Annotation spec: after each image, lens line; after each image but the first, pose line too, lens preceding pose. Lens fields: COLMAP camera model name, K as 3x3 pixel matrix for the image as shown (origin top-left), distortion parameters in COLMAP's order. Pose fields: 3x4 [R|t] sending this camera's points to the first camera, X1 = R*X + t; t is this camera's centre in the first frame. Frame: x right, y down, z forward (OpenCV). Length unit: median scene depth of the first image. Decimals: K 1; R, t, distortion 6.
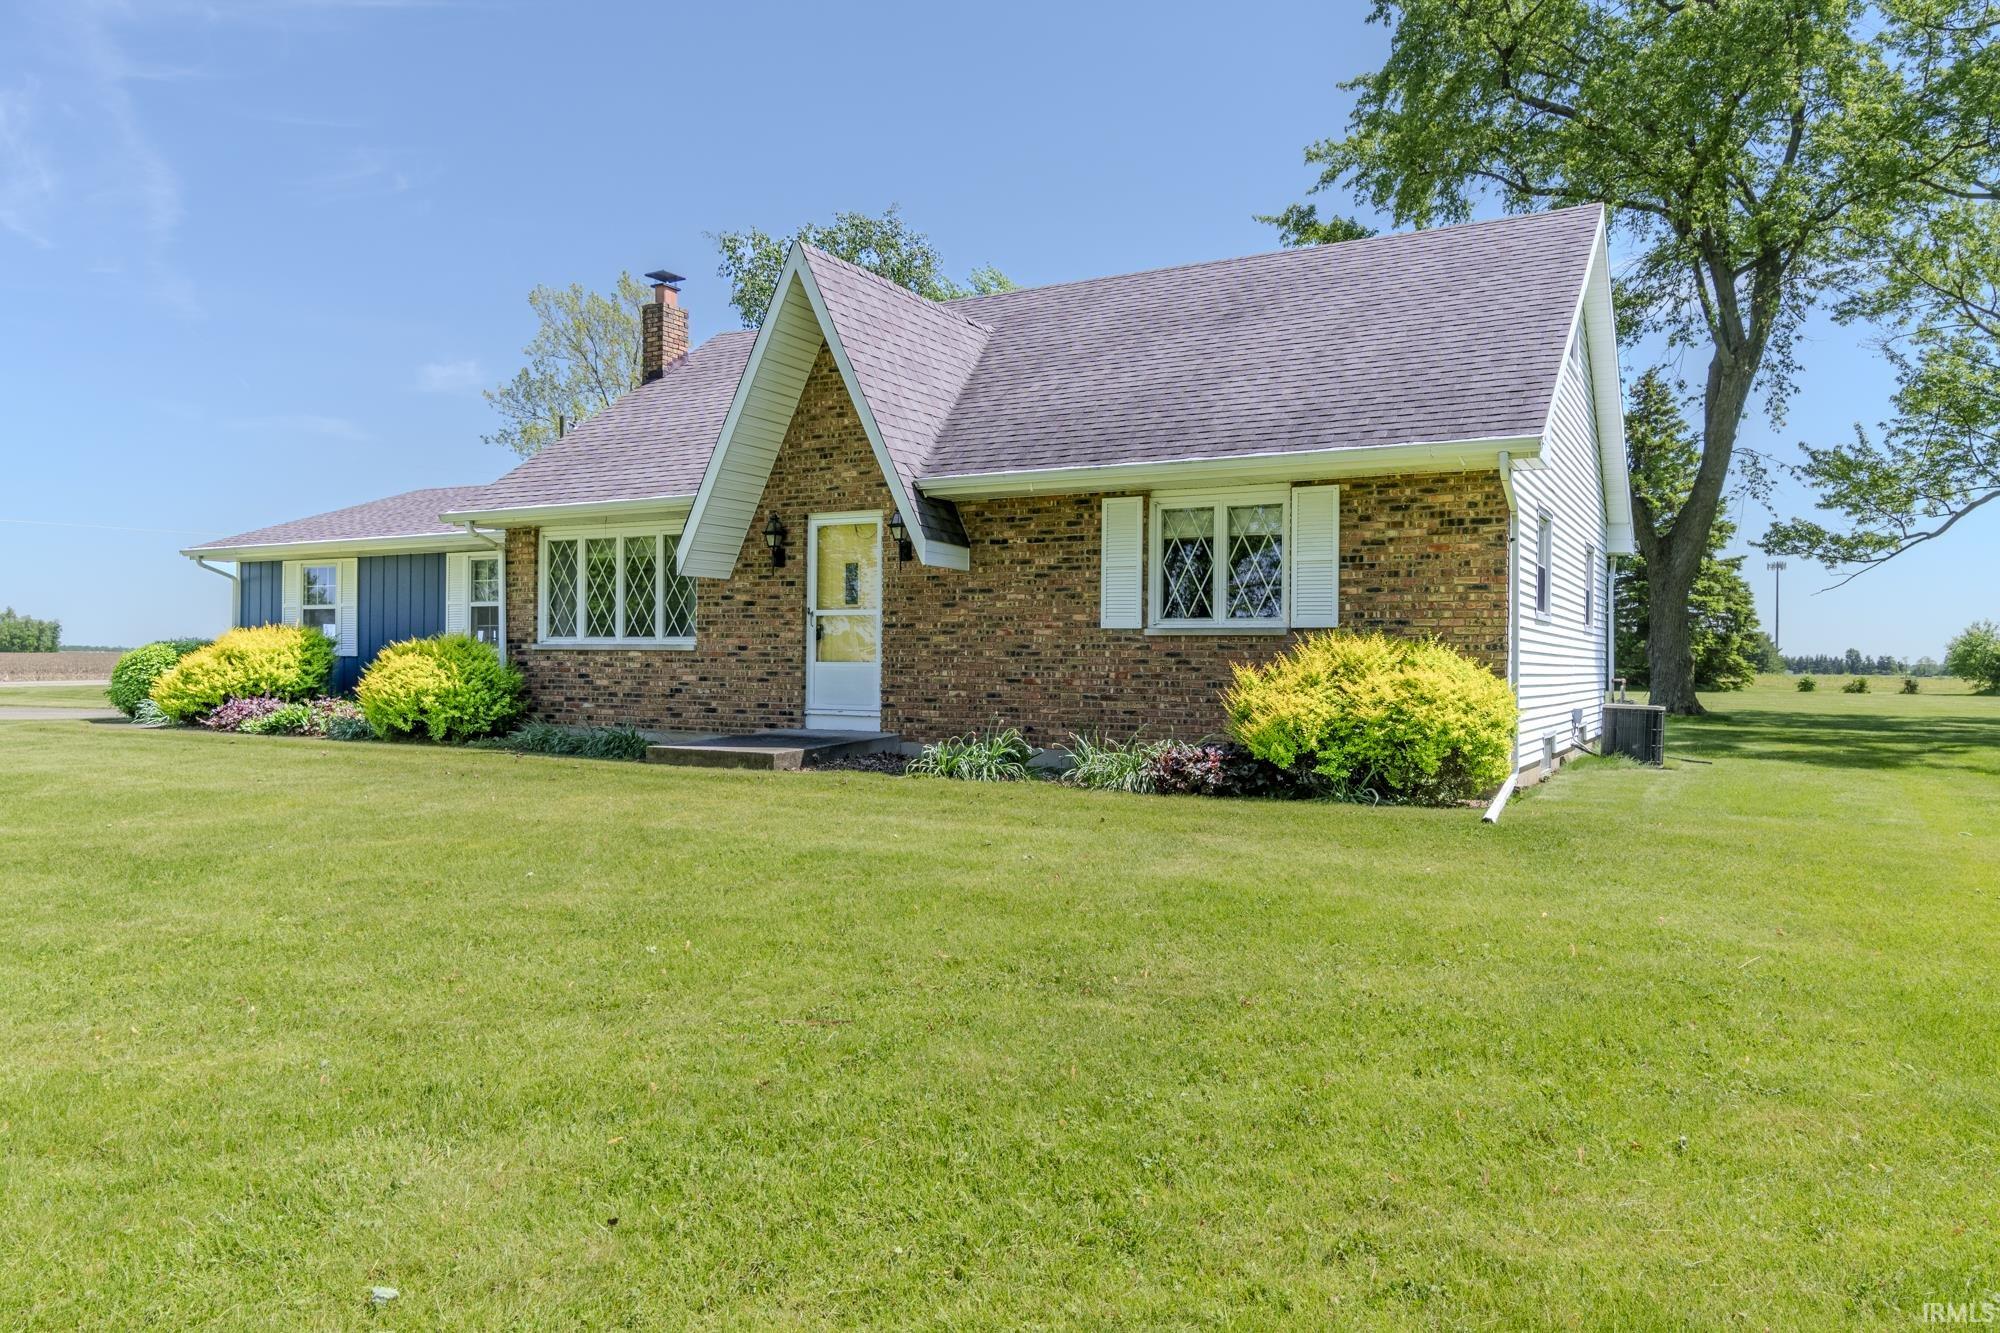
lens RADIAL K [[1350.9, 0, 1001.2], [0, 1350.9, 663.0], [0, 0, 1]] dist [0.011241, 0.001800]
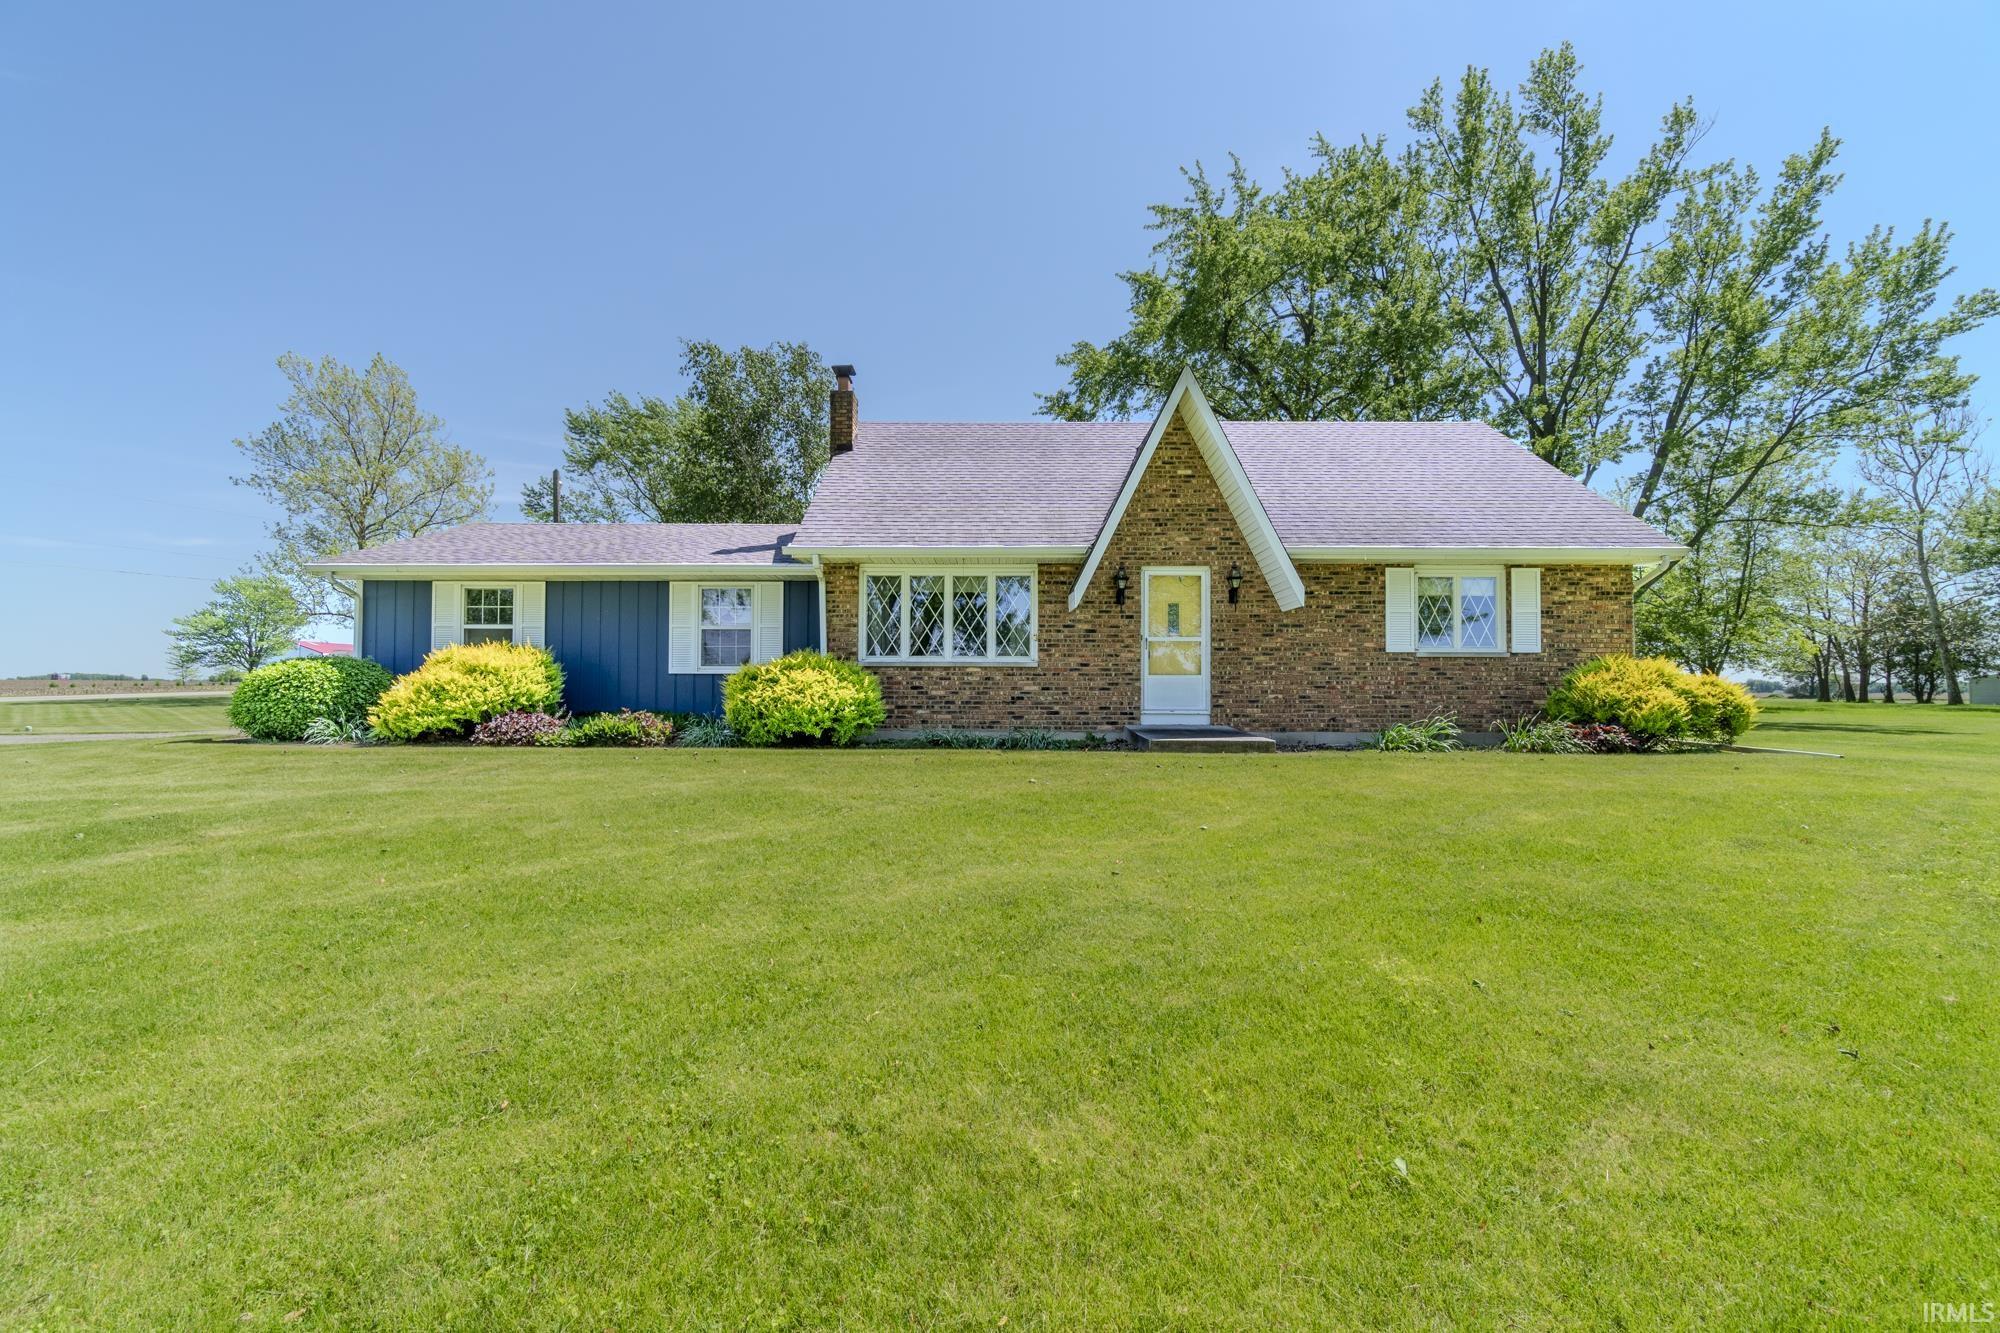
lens RADIAL K [[865.5, 0, 1000.0], [0, 865.5, 671.4], [0, 0, 1]] dist [-0.004104, -0.000660]
pose [[0.873536, 0.000712, 0.486759, -0.677720], [0.005193, 0.999928, -0.010781, 0.003907], [-0.486732, 0.011946, 0.873470, 0.306173]]
